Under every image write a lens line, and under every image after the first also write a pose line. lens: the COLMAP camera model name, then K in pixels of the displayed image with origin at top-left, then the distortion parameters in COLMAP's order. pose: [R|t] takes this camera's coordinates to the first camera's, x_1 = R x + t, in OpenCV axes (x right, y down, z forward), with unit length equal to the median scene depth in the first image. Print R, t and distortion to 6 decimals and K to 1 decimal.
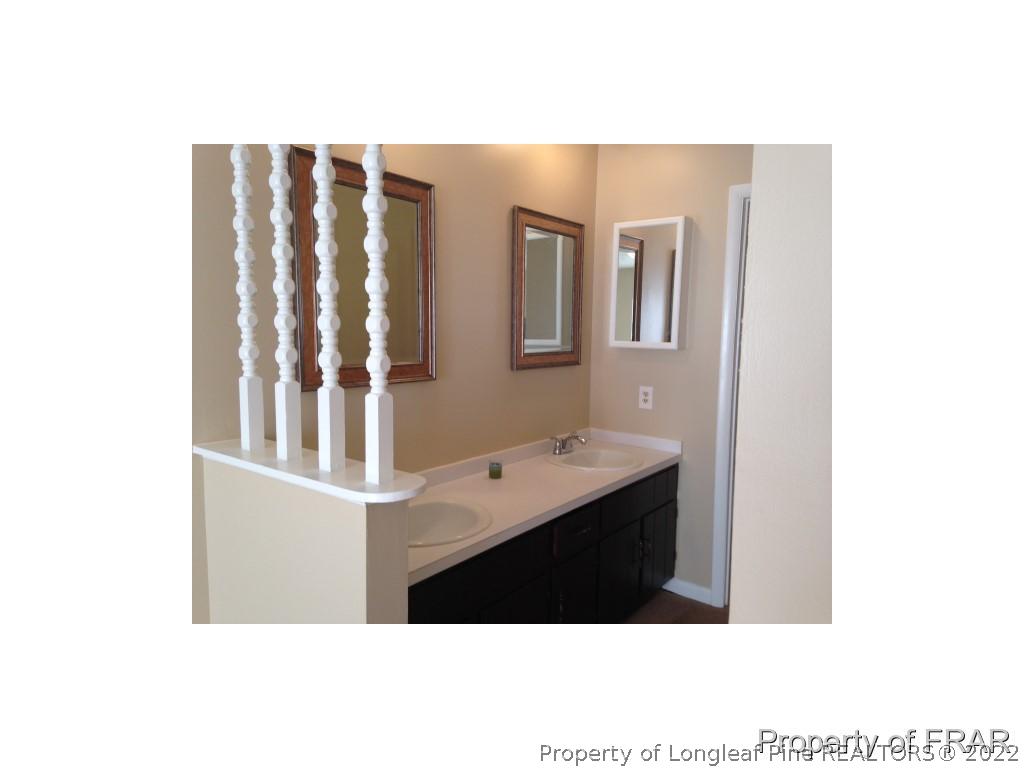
lens RADIAL K [[571.0, 0, 512.0], [0, 571.0, 384.0], [0, 0, 1]] dist [0.044410, 0.000104]
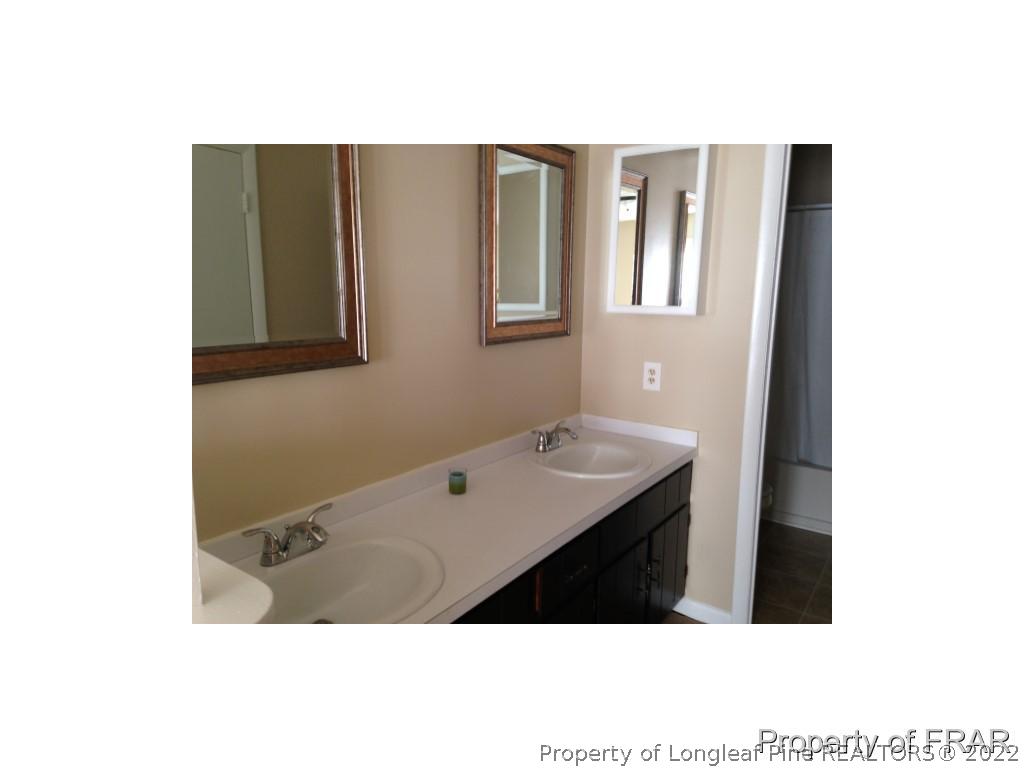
lens RADIAL K [[571.0, 0, 512.0], [0, 571.0, 384.0], [0, 0, 1]] dist [0.044410, 0.000104]
pose [[0.999616, -0.007489, 0.026688, 0.019607], [0.005668, 0.997692, 0.067660, -0.022420], [-0.027133, -0.067483, 0.997351, 0.228649]]
